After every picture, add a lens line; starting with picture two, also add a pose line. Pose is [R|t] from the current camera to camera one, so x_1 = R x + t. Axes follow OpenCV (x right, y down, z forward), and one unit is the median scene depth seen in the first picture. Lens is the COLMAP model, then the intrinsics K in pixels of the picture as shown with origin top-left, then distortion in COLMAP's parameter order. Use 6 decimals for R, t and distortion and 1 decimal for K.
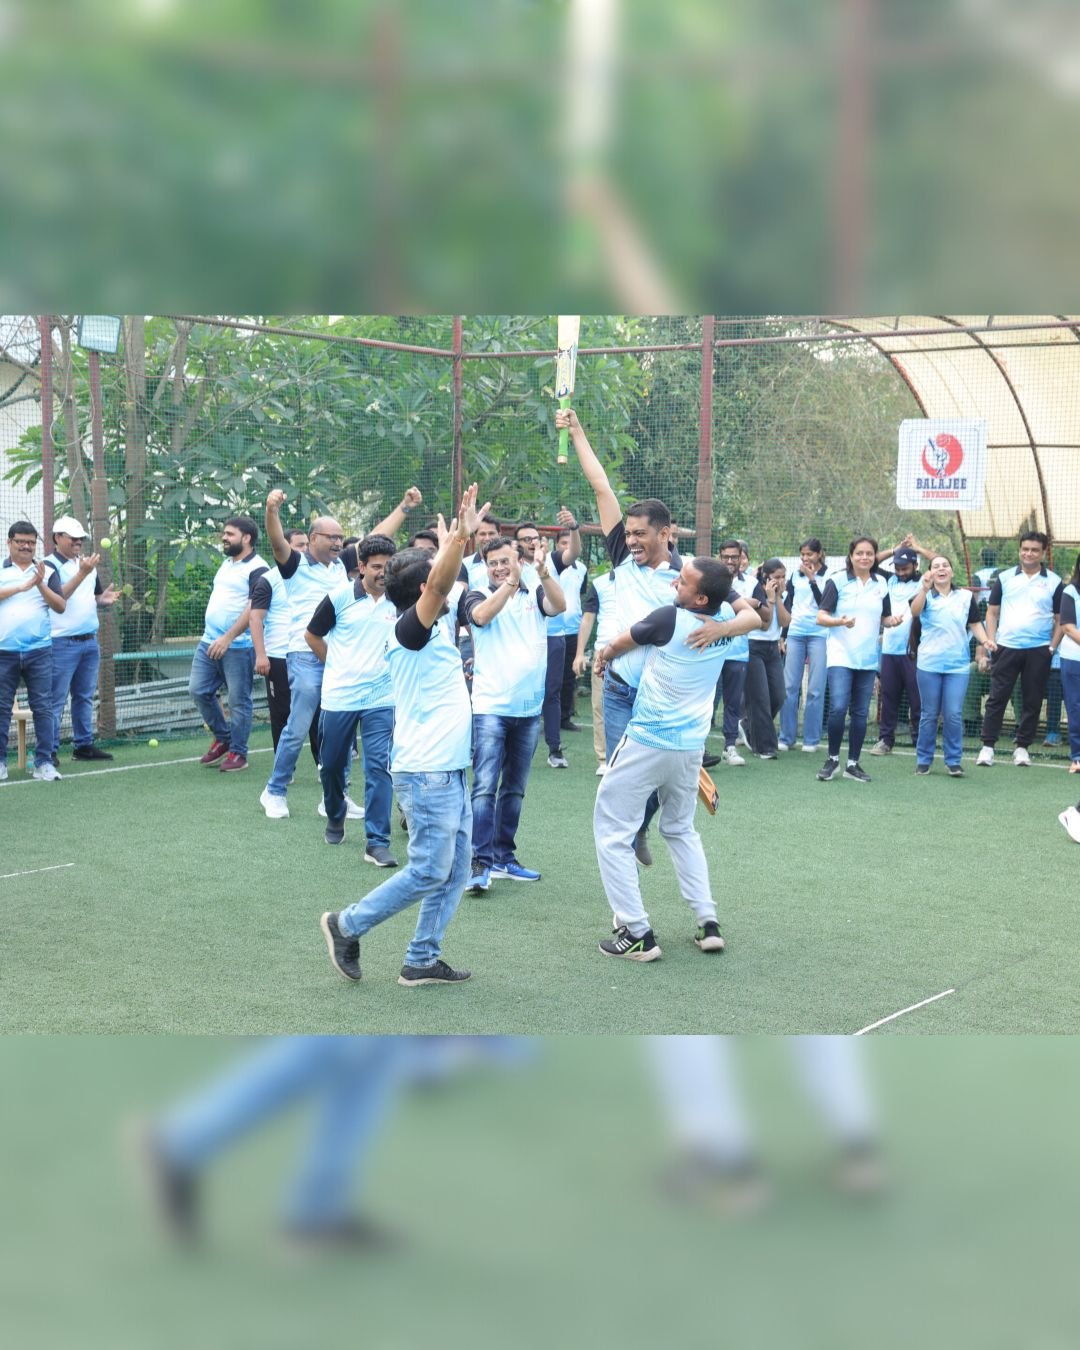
lens RADIAL K [[2117.4, 0, 539.4], [0, 2117.4, 676.4], [0, 0, 1]] dist [0.043352, 0.000000]
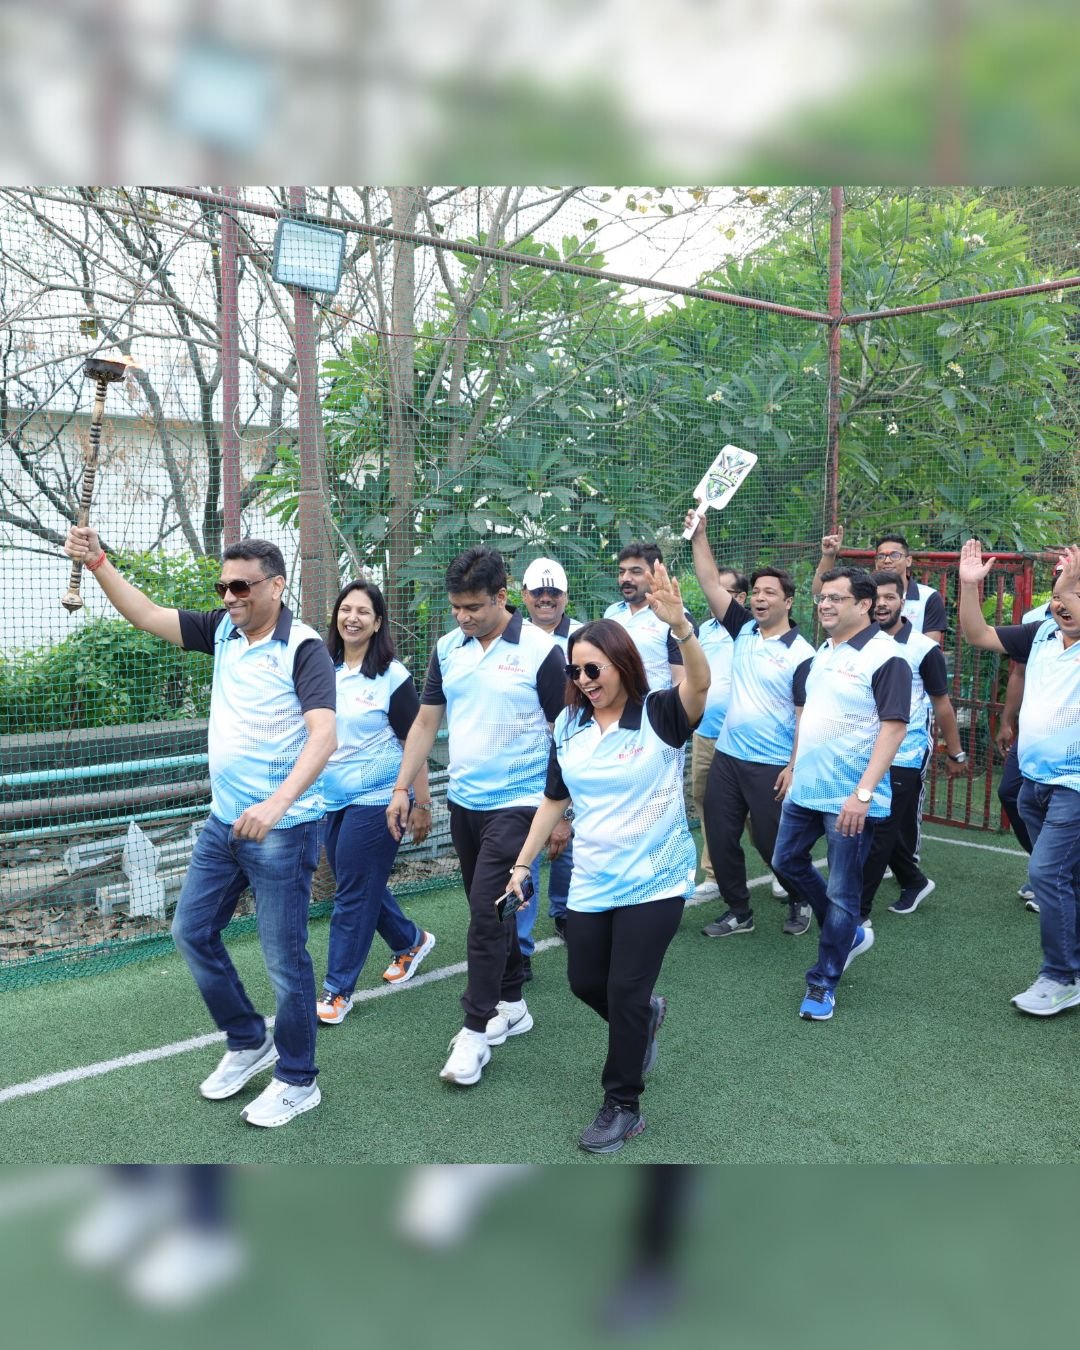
lens RADIAL K [[2117.4, 0, 539.7], [0, 2117.4, 674.8], [0, 0, 1]] dist [0.043352, 0.000000]
pose [[0.989837, -0.008831, -0.141932, -0.034815], [0.006343, 0.999818, -0.017977, -0.017519], [0.142065, 0.016894, 0.989713, 0.261277]]
